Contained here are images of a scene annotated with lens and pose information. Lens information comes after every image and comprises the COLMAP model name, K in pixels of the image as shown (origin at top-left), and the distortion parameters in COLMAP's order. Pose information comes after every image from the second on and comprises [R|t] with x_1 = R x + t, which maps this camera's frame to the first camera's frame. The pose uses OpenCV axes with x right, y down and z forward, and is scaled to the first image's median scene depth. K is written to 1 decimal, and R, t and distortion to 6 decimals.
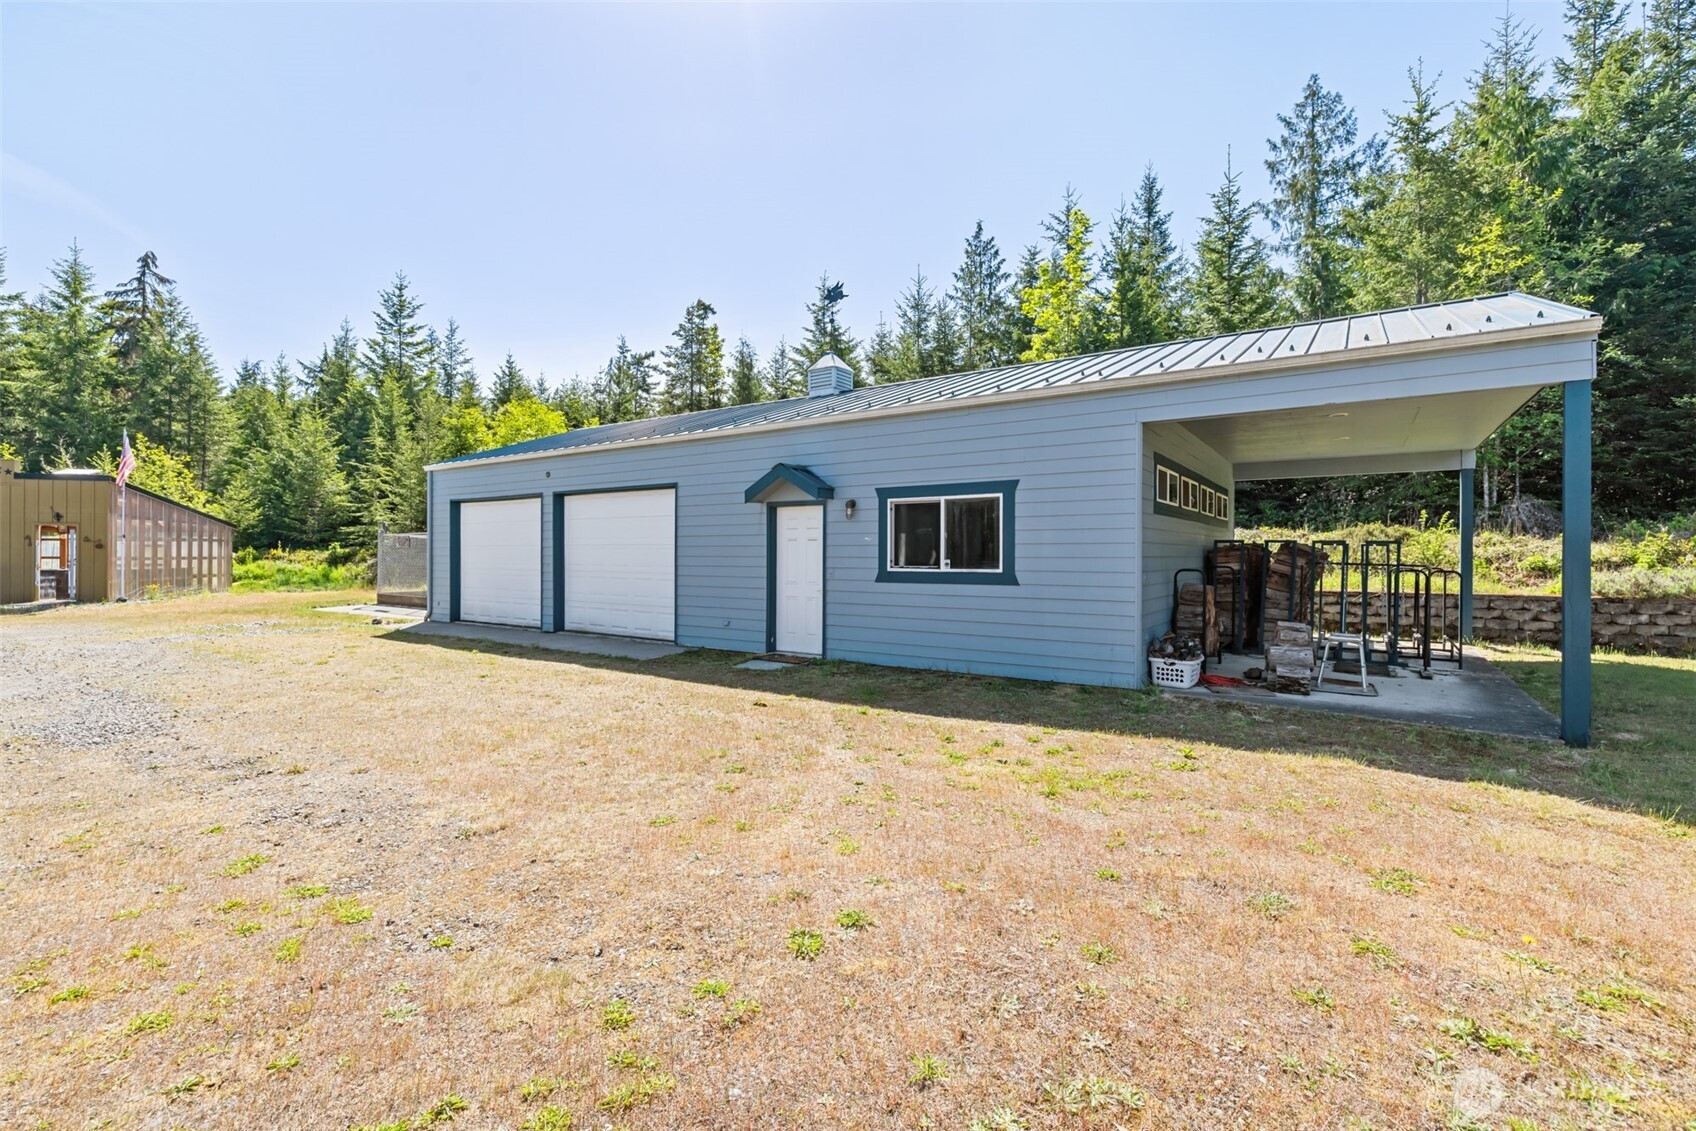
lens RADIAL K [[753.5, 0, 842.0], [0, 753.5, 555.3], [0, 0, 1]] dist [-0.002252, -0.000363]
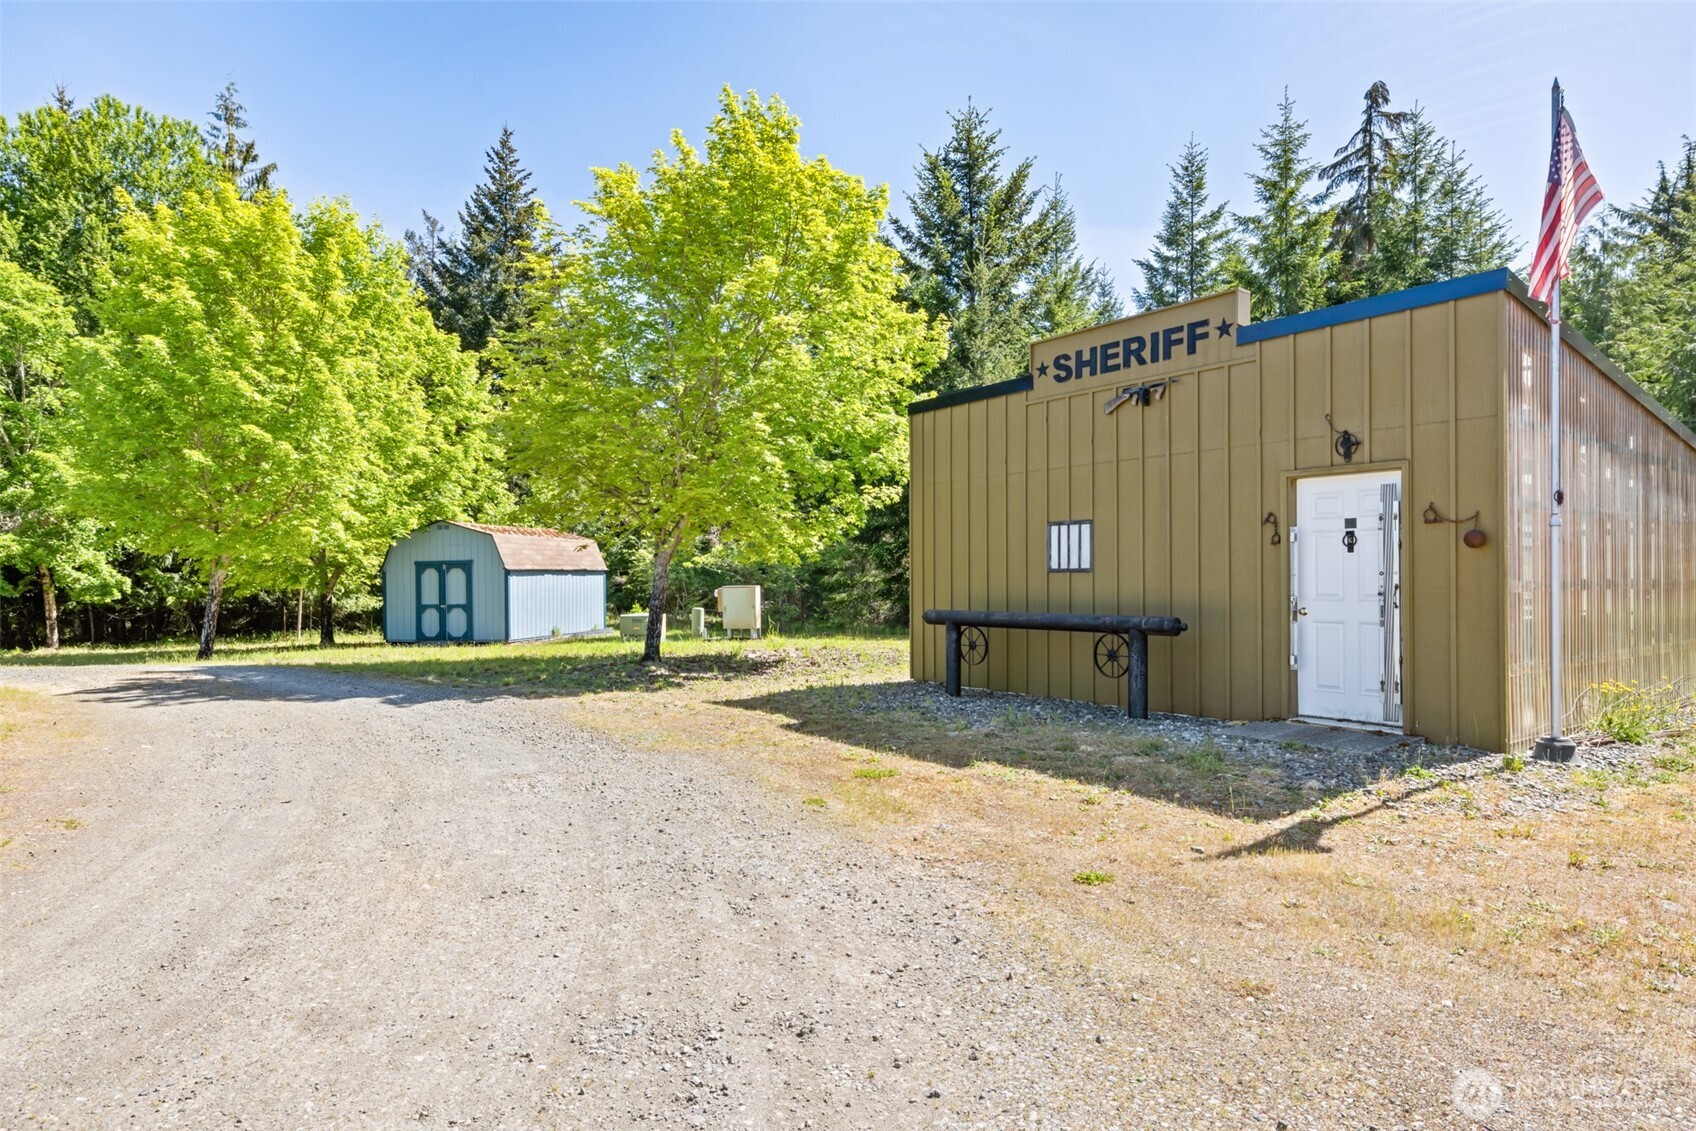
lens RADIAL K [[967.7, 0, 843.9], [0, 967.7, 567.7], [0, 0, 1]] dist [0.001766, -0.000939]
pose [[0.363728, -0.011889, -0.931429, -0.365598], [0.000216, 0.999920, -0.012679, 0.001233], [0.931505, 0.004411, 0.363701, 0.324724]]
